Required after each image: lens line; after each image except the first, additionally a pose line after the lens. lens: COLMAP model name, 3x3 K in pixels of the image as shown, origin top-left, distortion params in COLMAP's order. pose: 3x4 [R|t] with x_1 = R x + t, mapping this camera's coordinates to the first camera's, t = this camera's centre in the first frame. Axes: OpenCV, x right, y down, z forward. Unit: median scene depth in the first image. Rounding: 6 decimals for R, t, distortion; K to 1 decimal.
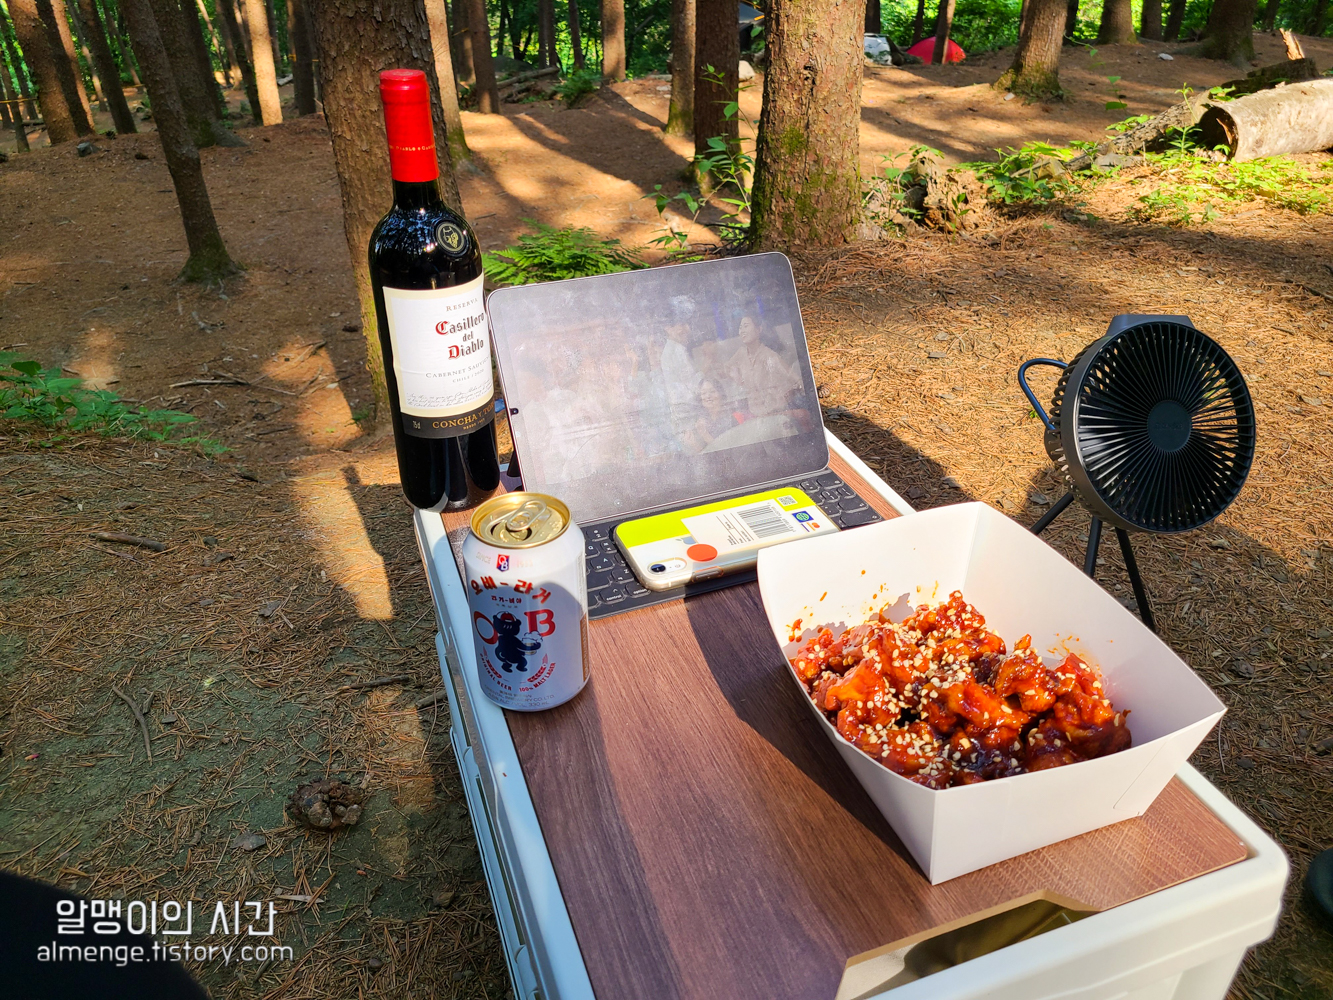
lens RADIAL K [[993.0, 0, 665.0], [0, 993.0, 497.6], [0, 0, 1]] dist [-0.008729, 0.002050]
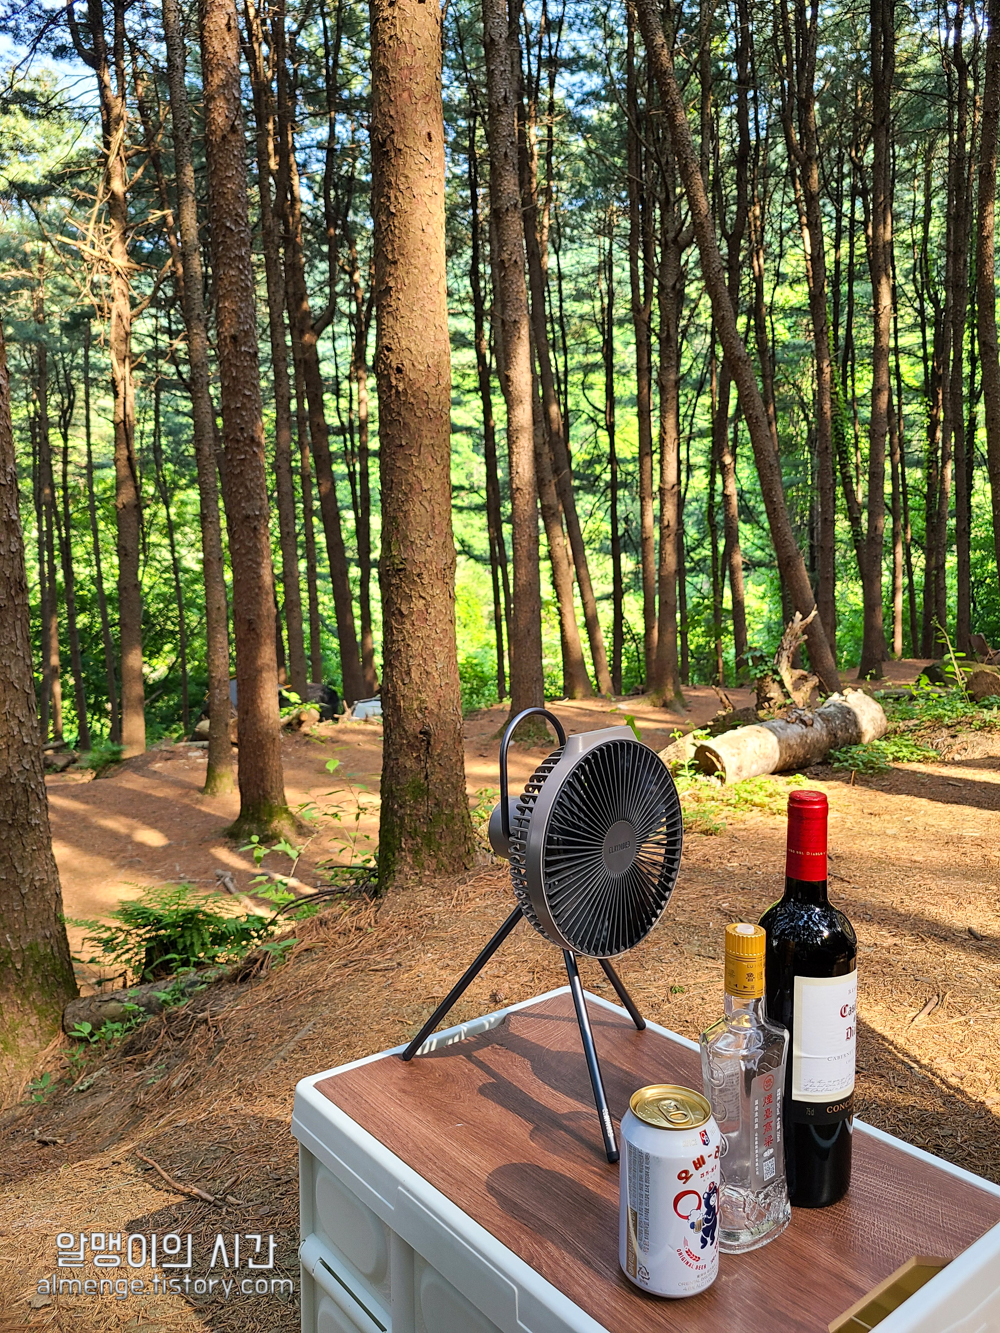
lens RADIAL K [[993.0, 0, 502.1], [0, 993.0, 664.7], [0, 0, 1]] dist [-0.008729, 0.002050]
pose [[0.947864, -0.024628, 0.317722, -0.100990], [0.167009, 0.887516, -0.429446, 0.025030], [-0.271407, 0.460119, 0.845357, -0.072129]]
